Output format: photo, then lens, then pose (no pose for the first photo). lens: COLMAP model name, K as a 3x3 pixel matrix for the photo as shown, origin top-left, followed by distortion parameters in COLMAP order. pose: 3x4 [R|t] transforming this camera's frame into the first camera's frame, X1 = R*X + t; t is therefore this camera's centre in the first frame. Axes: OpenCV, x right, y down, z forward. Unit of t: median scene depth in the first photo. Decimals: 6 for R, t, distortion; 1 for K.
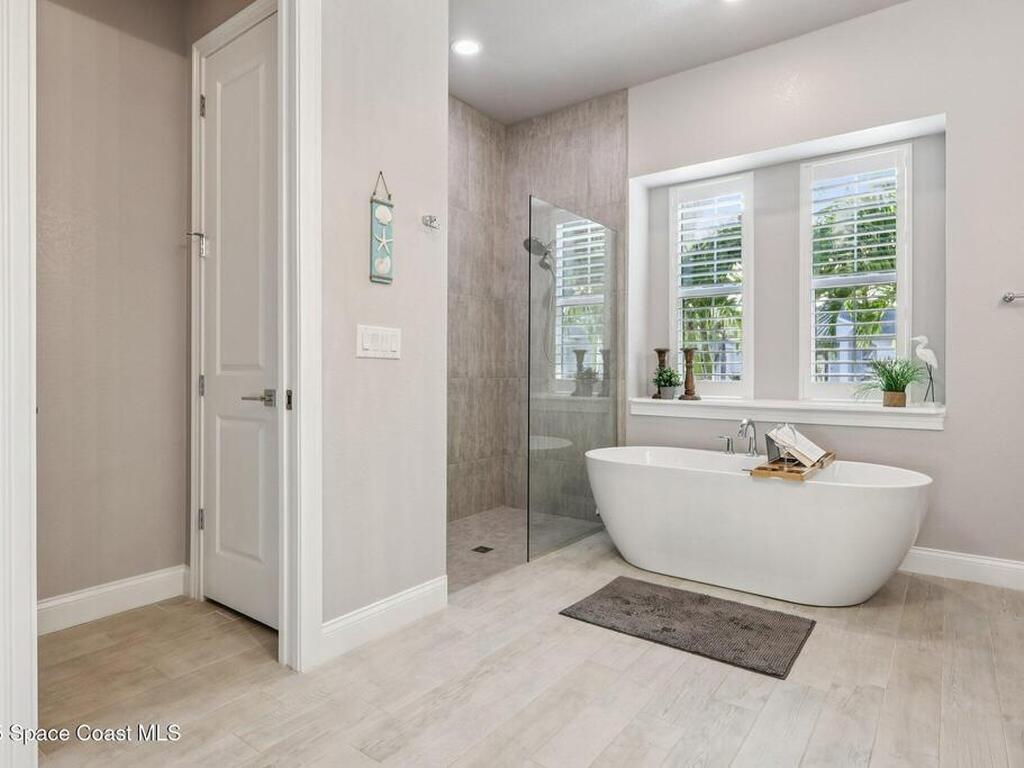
lens RADIAL K [[592.0, 0, 510.8], [0, 592.0, 373.0], [0, 0, 1]] dist [-0.001331, 0.000590]
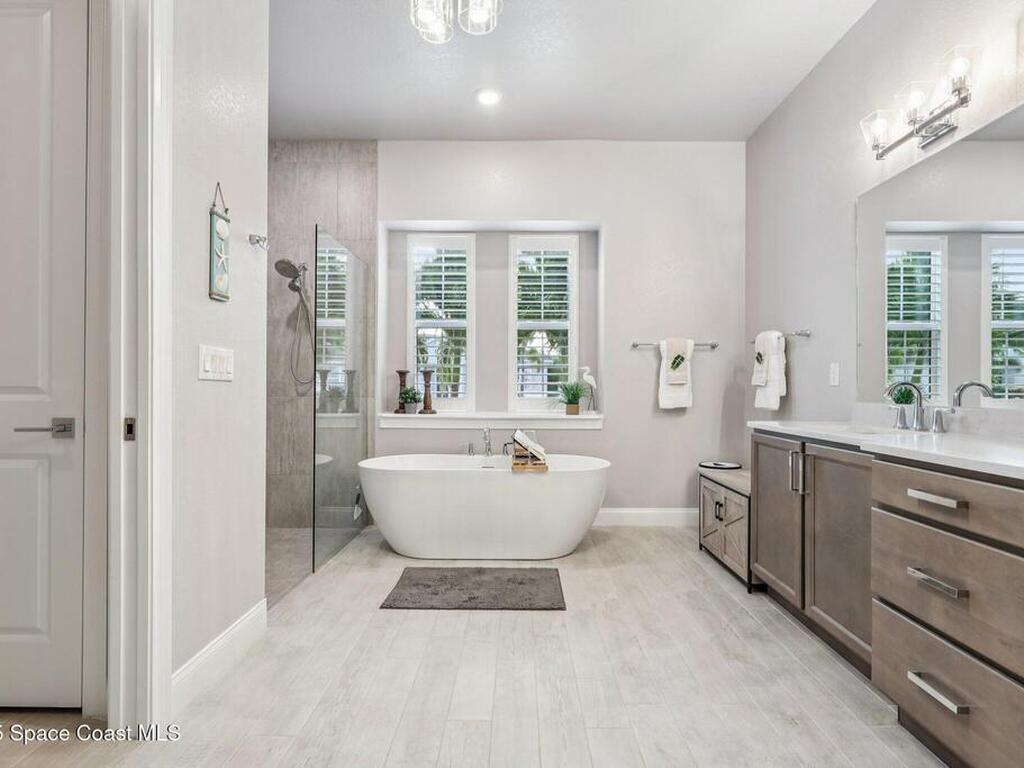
lens RADIAL K [[537.7, 0, 510.7], [0, 537.7, 387.8], [0, 0, 1]] dist [0.001172, 0.000418]
pose [[0.805857, -0.001126, 0.592109, -0.302732], [0.000699, 0.999999, 0.000951, -0.011878], [-0.592110, -0.000353, 0.805857, 0.028904]]
